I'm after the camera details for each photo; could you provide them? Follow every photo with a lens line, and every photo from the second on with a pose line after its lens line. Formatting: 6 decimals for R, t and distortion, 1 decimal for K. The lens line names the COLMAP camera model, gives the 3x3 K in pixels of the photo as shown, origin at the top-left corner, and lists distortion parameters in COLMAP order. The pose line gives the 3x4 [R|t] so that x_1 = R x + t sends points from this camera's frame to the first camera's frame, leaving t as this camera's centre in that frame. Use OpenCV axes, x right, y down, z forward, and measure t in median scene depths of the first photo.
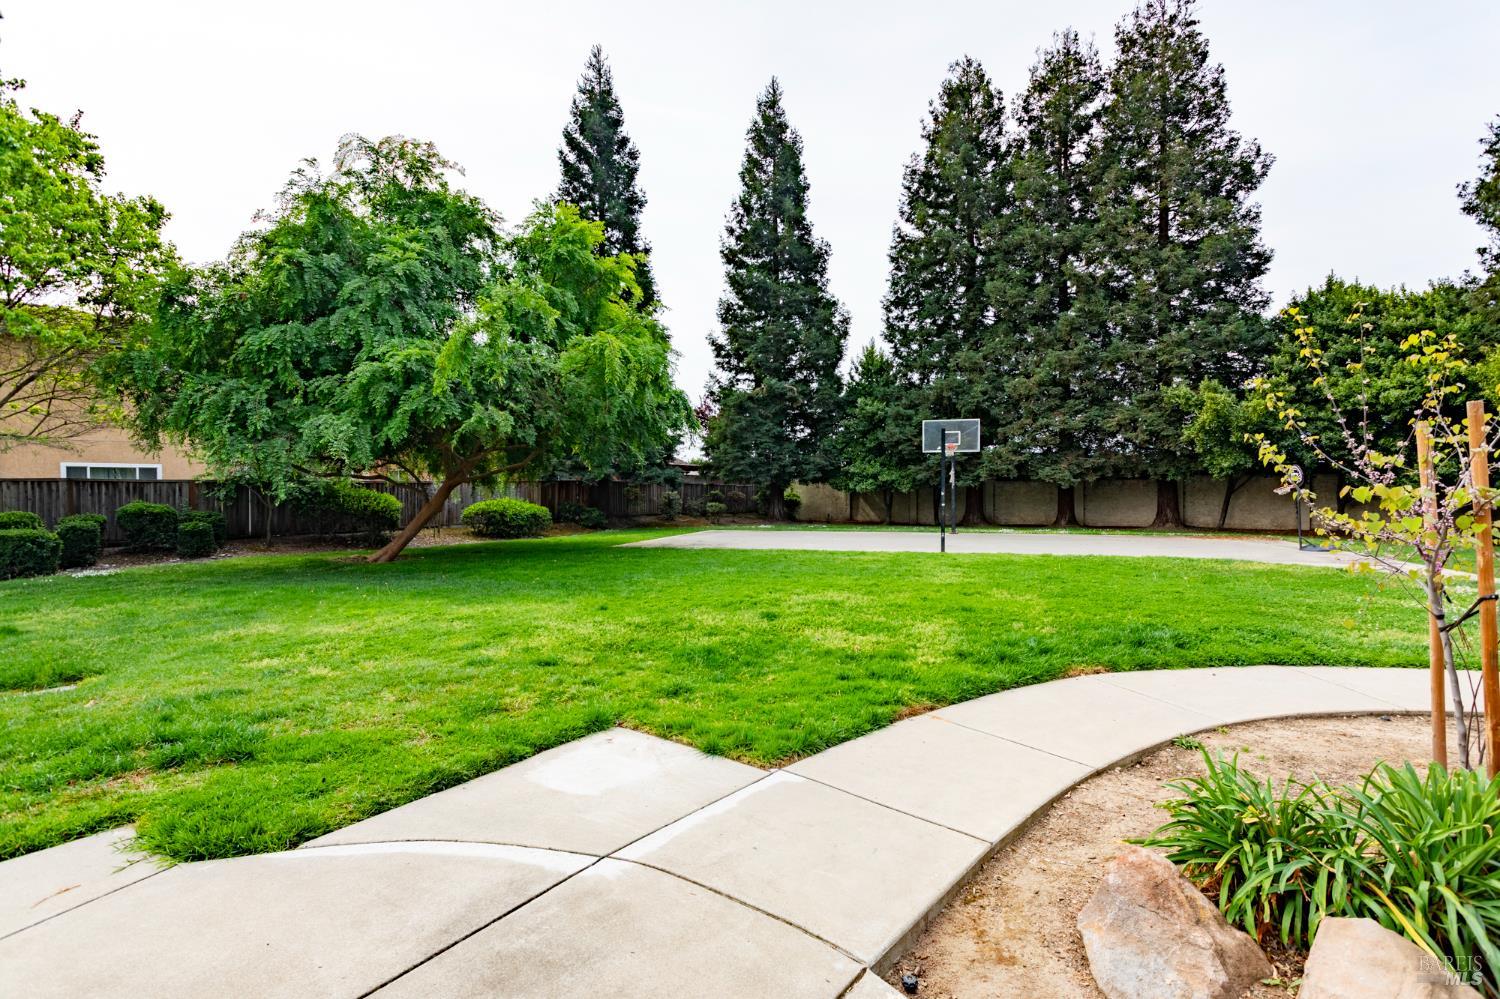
lens RADIAL K [[751.4, 0, 750.0], [0, 751.4, 499.5], [0, 0, 1]] dist [0.000364, 0.000212]
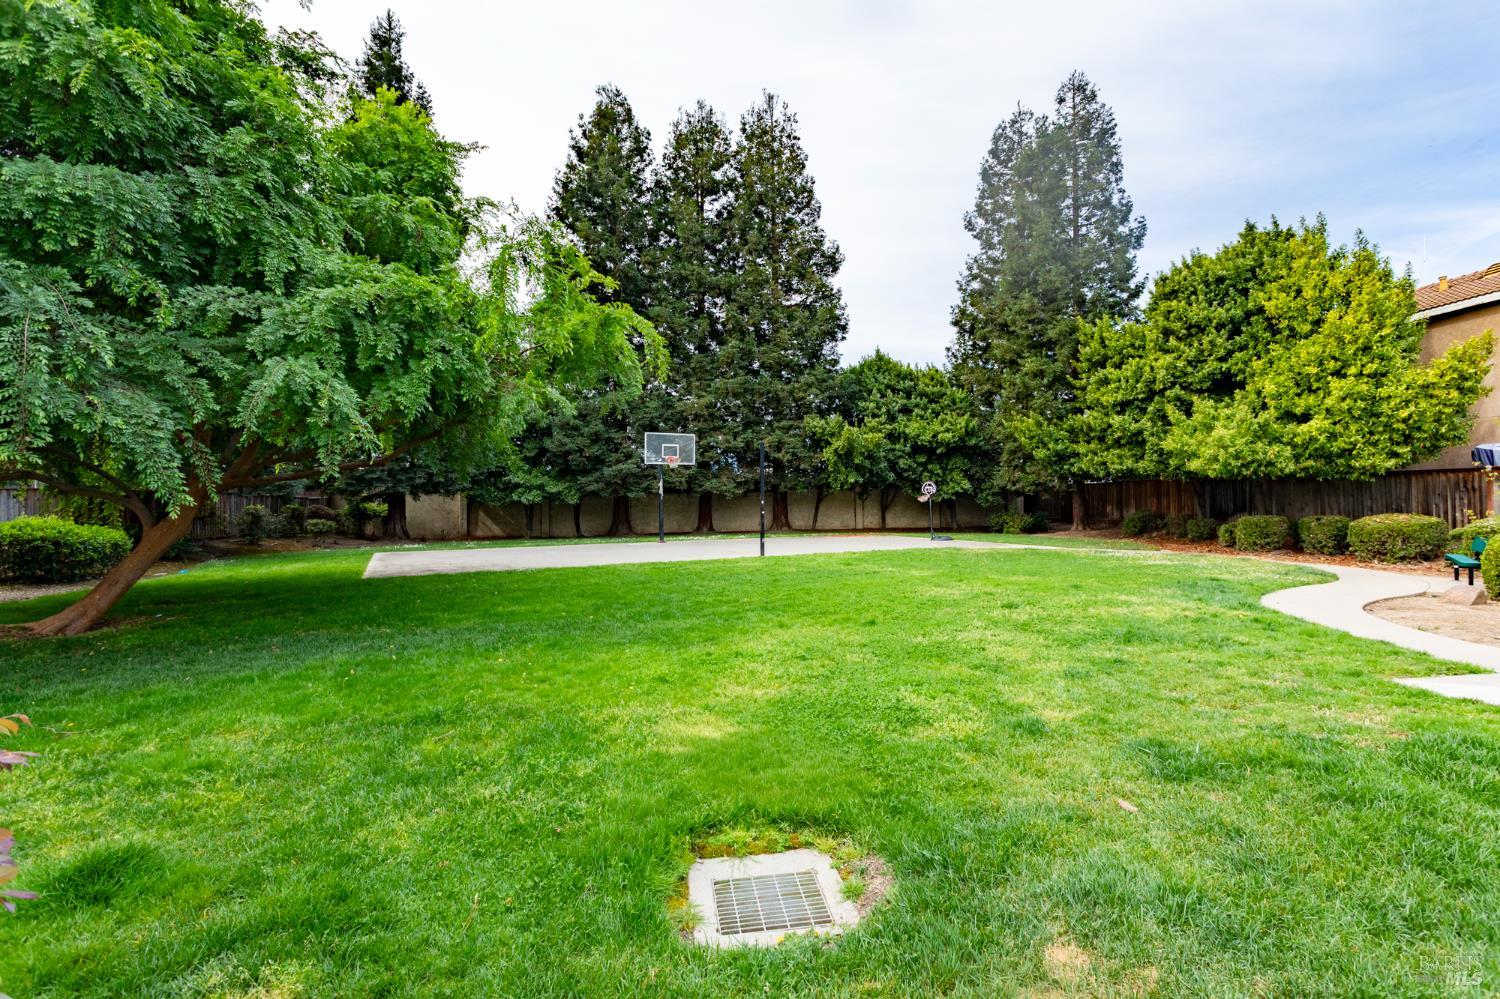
lens RADIAL K [[732.0, 0, 750.0], [0, 732.0, 499.5], [0, 0, 1]] dist [-0.000056, 0.000158]
pose [[0.692222, -0.000800, 0.721684, -0.348585], [0.016881, 0.999744, -0.015083, 0.003268], [-0.721487, 0.022623, 0.692058, 0.193061]]
